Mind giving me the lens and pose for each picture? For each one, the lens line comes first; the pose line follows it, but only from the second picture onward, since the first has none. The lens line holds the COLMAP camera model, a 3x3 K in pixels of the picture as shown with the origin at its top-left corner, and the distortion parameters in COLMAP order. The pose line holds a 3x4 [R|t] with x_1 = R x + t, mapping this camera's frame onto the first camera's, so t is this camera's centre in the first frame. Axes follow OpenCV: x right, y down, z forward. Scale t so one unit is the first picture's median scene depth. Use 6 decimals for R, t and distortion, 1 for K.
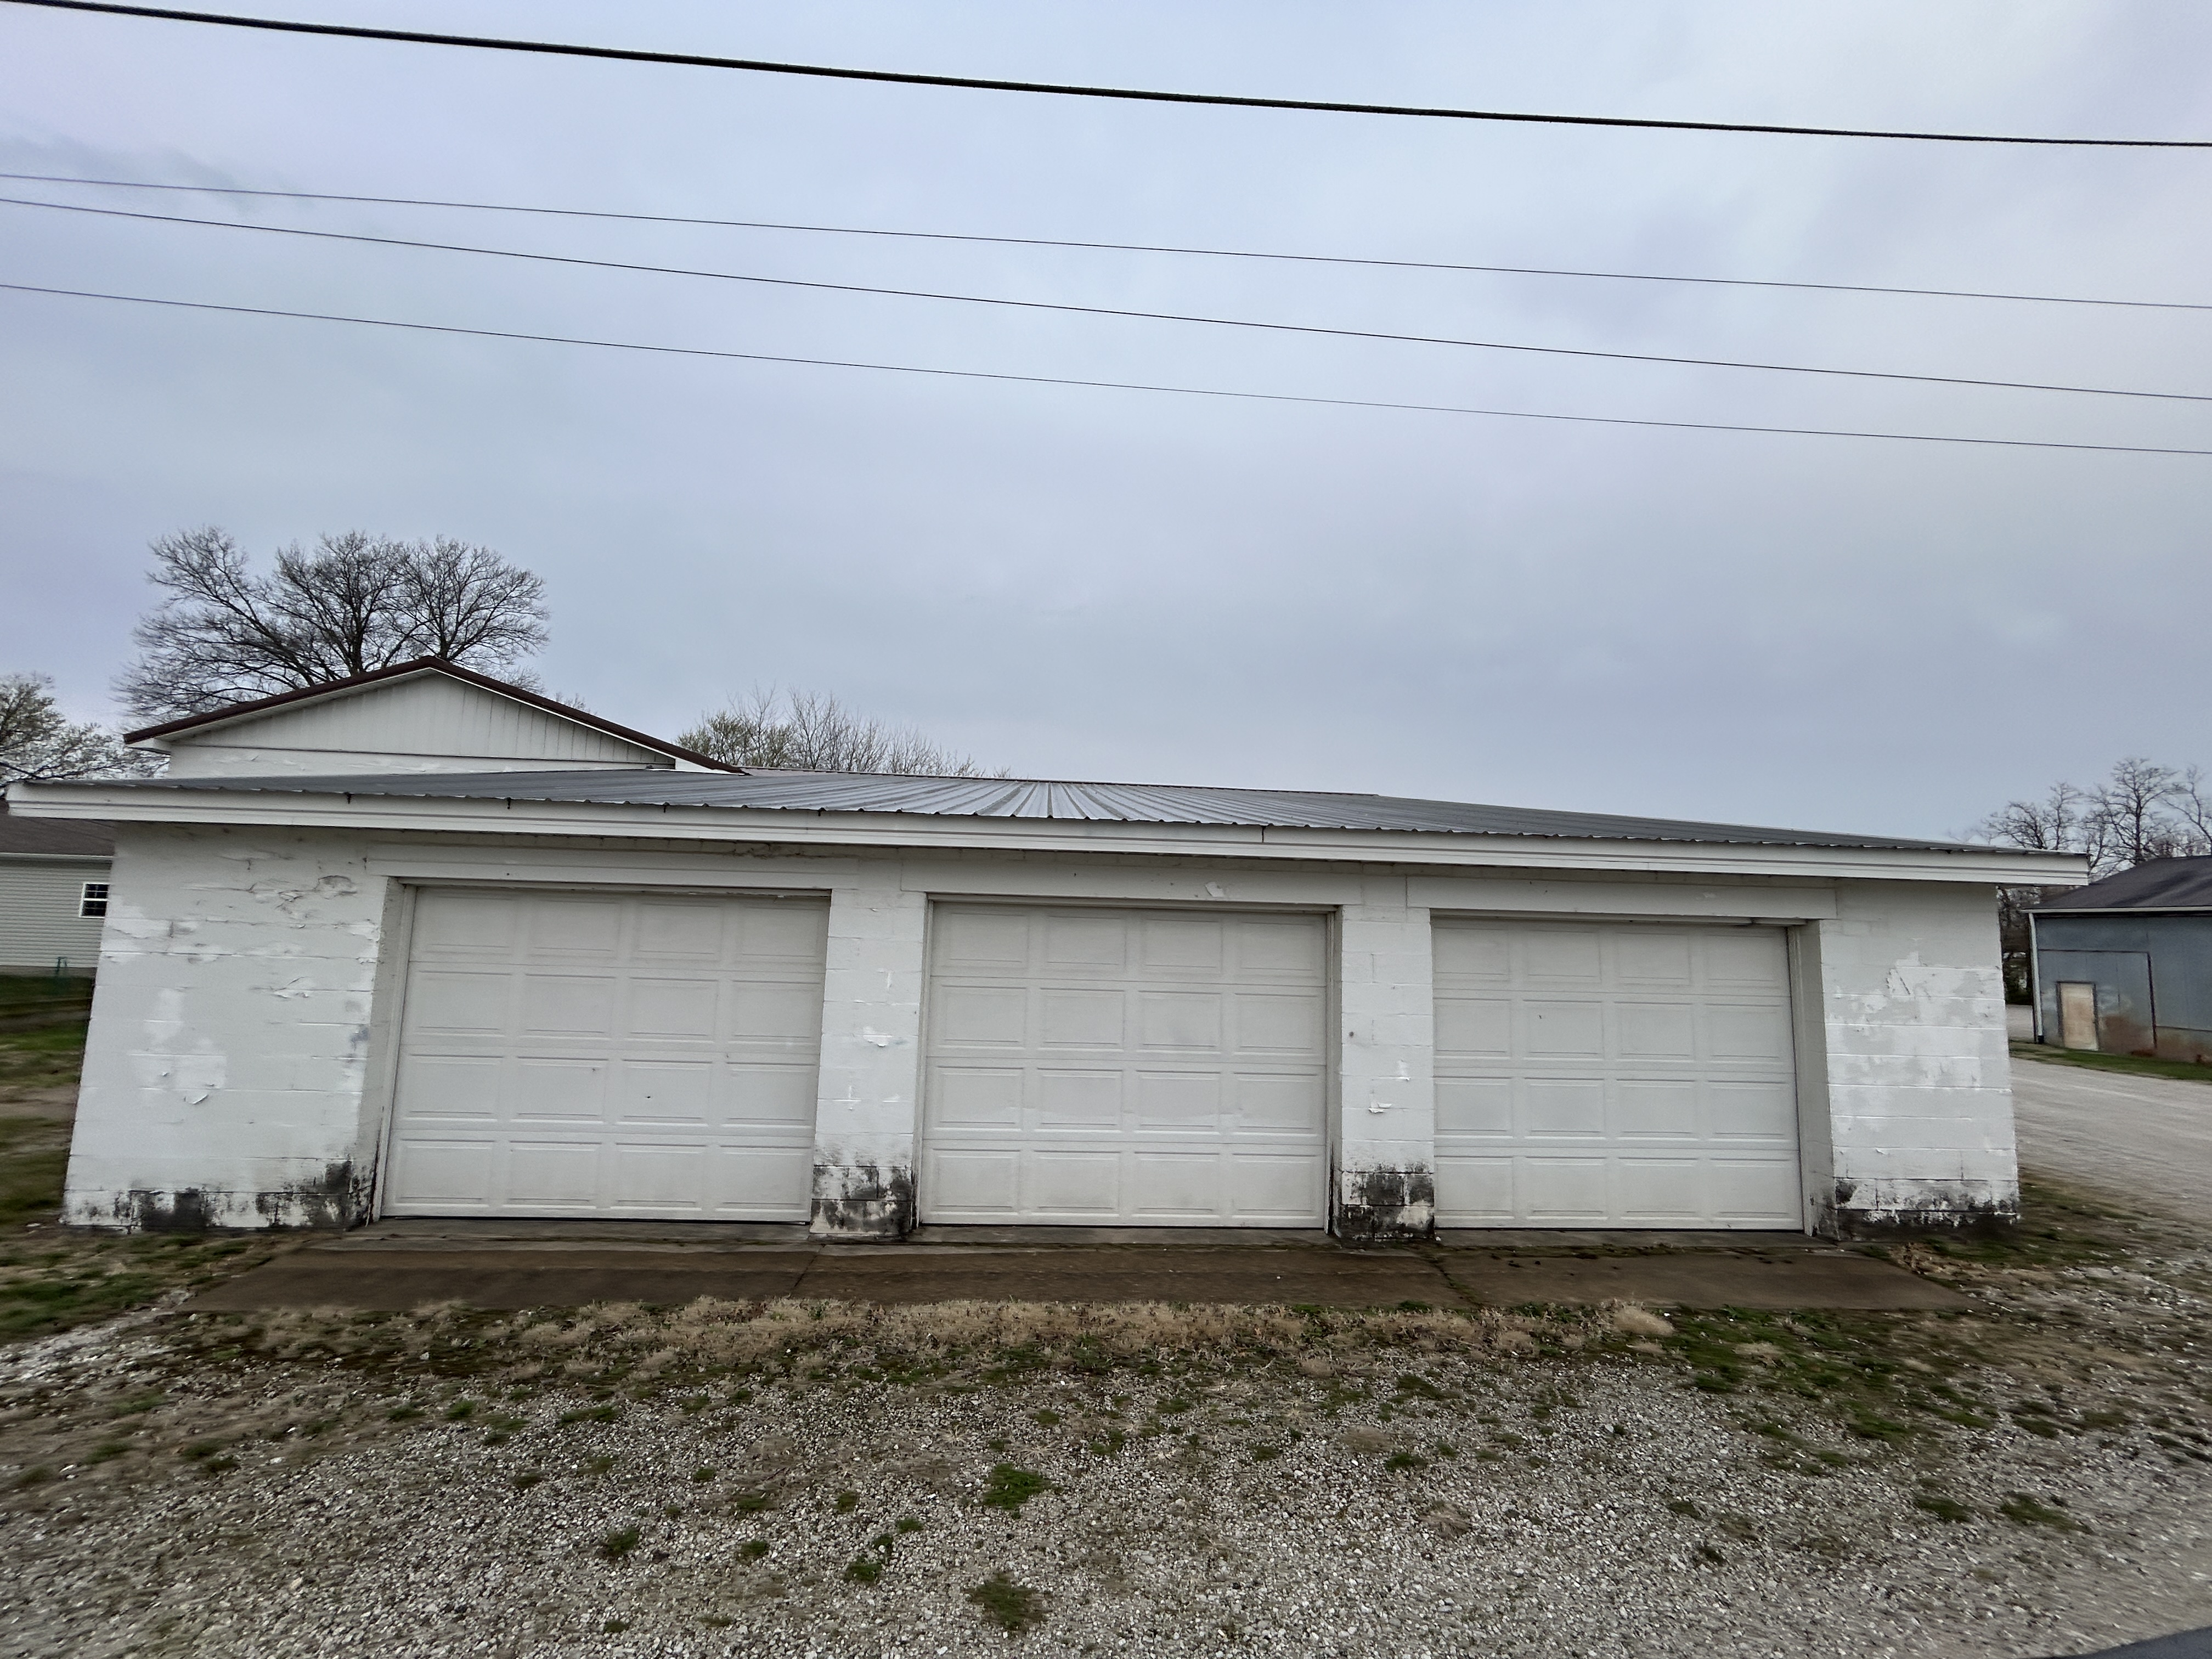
lens RADIAL K [[907.6, 0, 1092.4], [0, 907.6, 827.2], [0, 0, 1]] dist [0.004836, -0.000178]
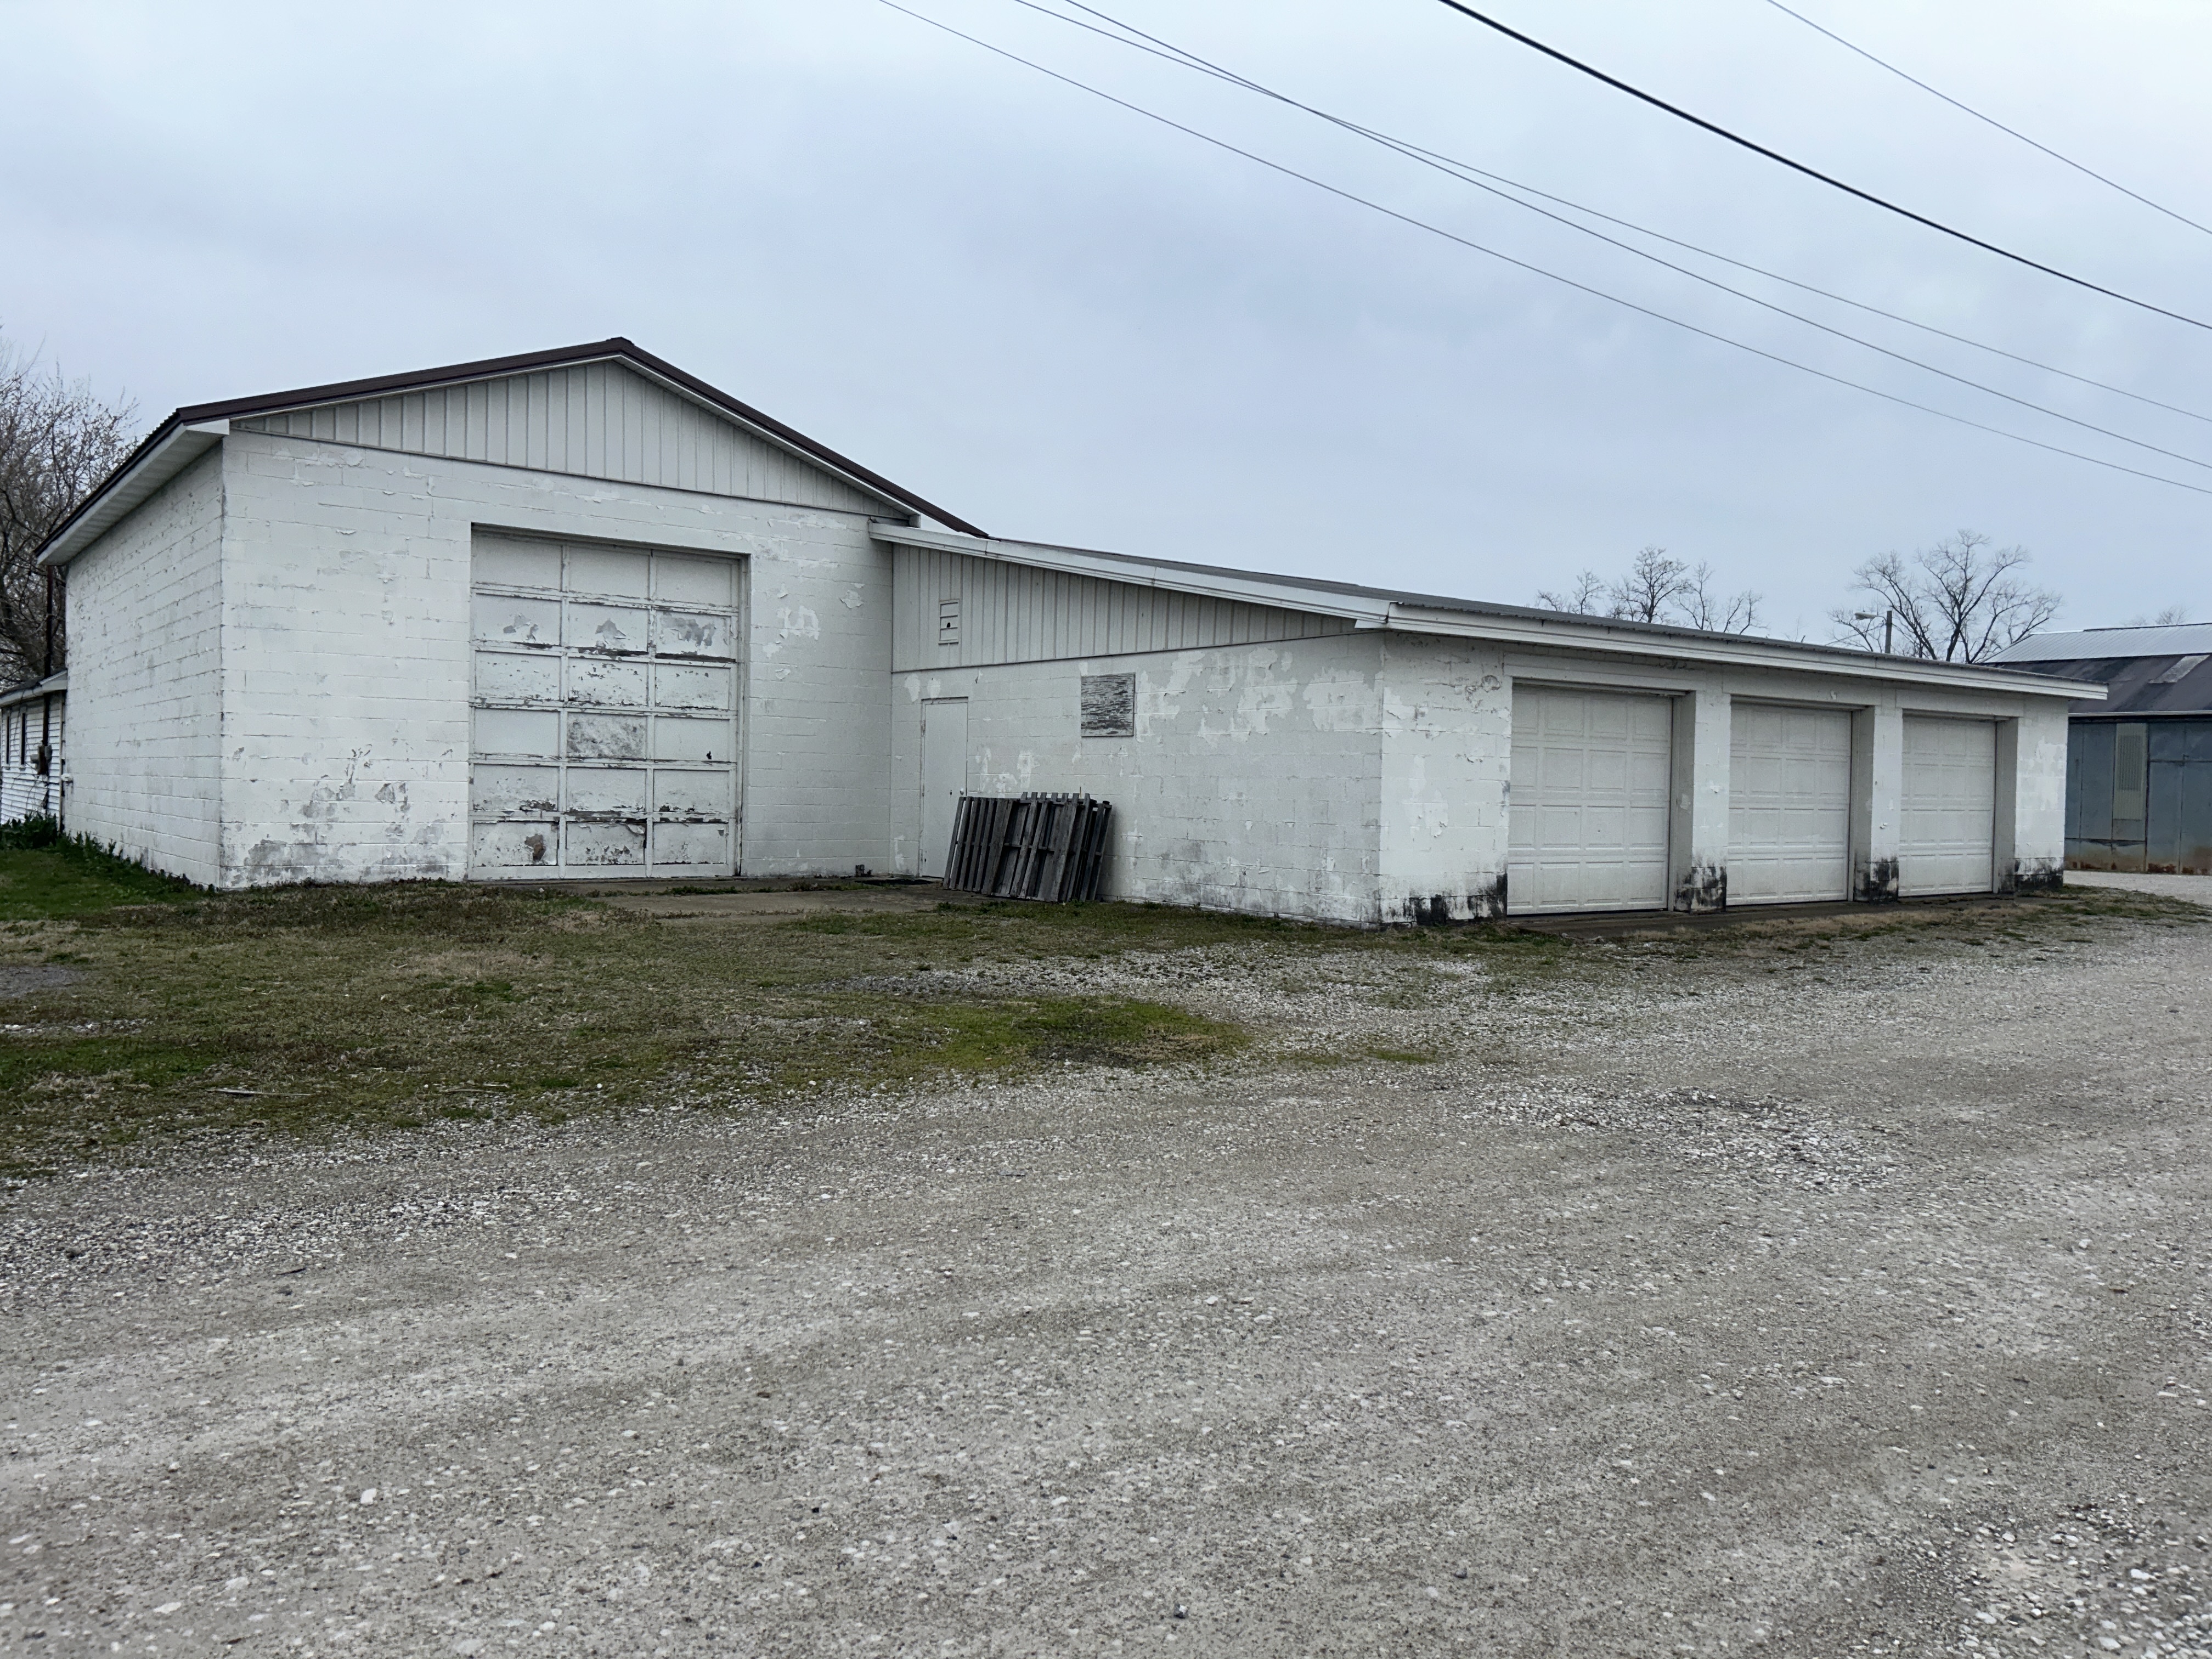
lens RADIAL K [[1664.7, 0, 1133.7], [0, 1664.7, 804.6], [0, 0, 1]] dist [0.060112, -0.066388]
pose [[0.826534, -0.020857, 0.562501, -2.746330], [-0.058783, 0.990651, 0.123108, -0.033580], [-0.559809, -0.134819, 0.817580, -0.811806]]
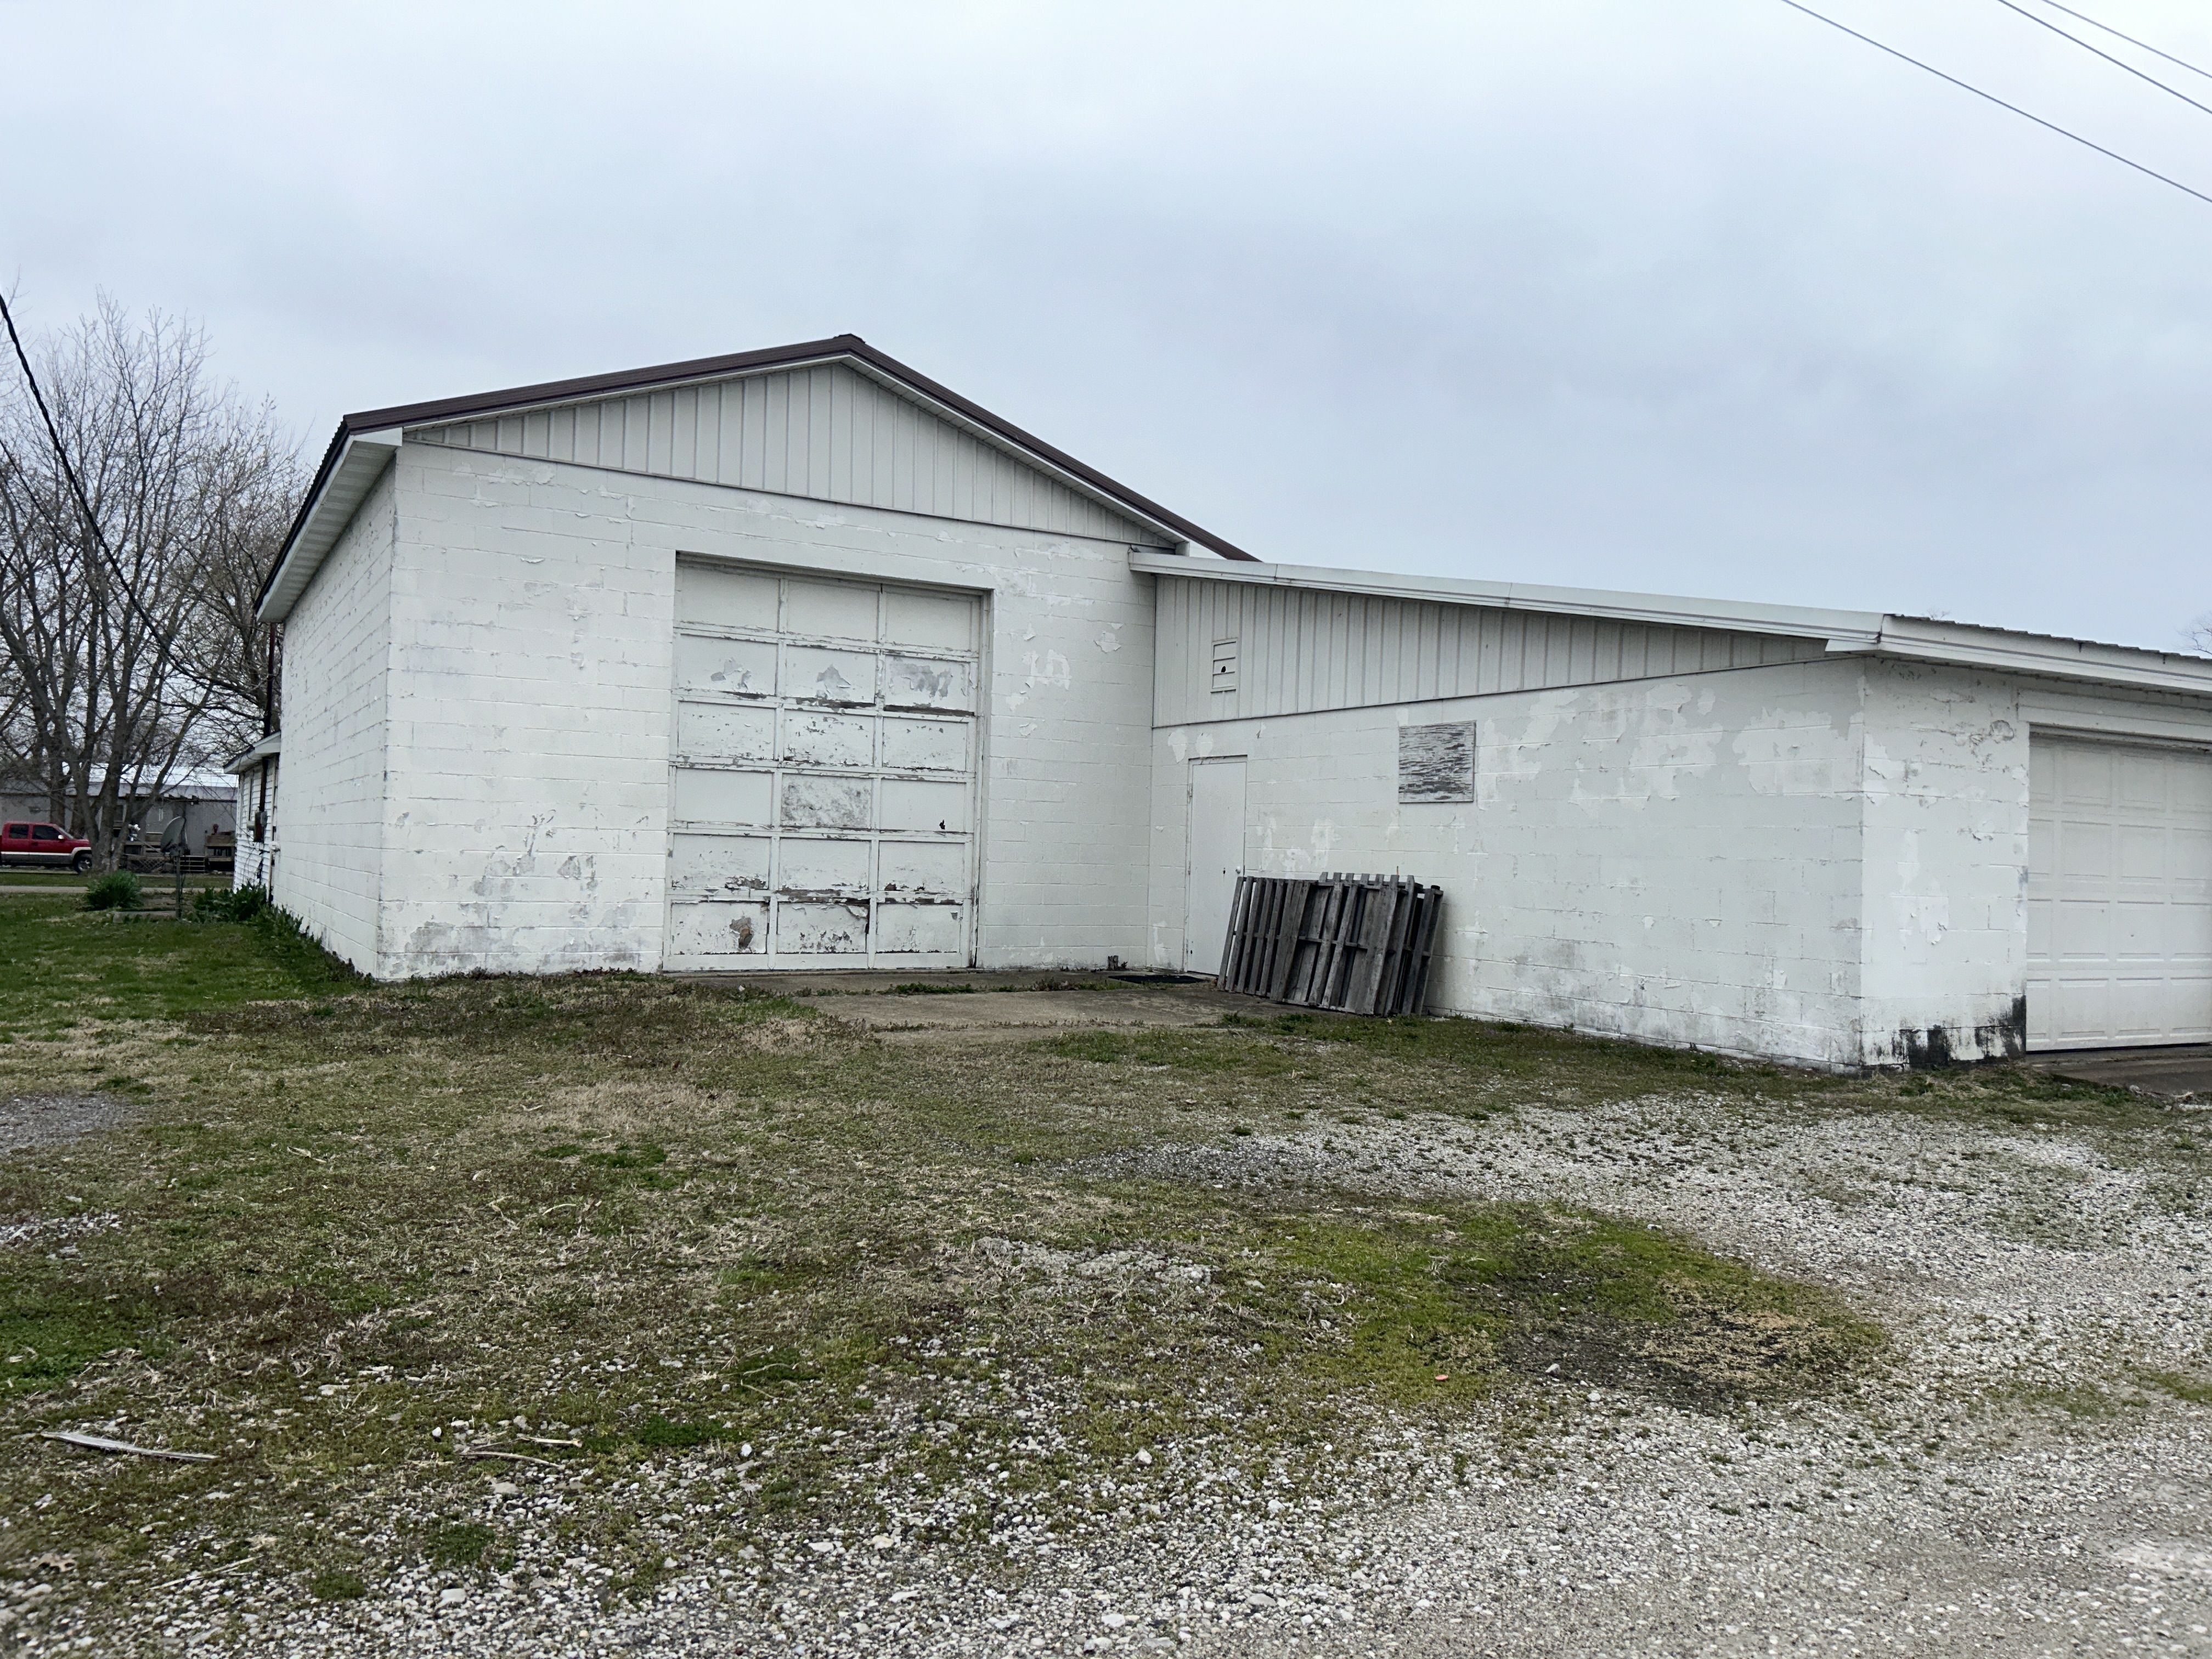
lens RADIAL K [[1664.7, 0, 1132.5], [0, 1664.7, 795.5], [0, 0, 1]] dist [0.060112, -0.066388]
pose [[0.893371, 0.009783, 0.449213, -2.542494], [-0.052003, 0.995295, 0.081747, 0.034792], [-0.446300, -0.096391, 0.889677, -0.230089]]
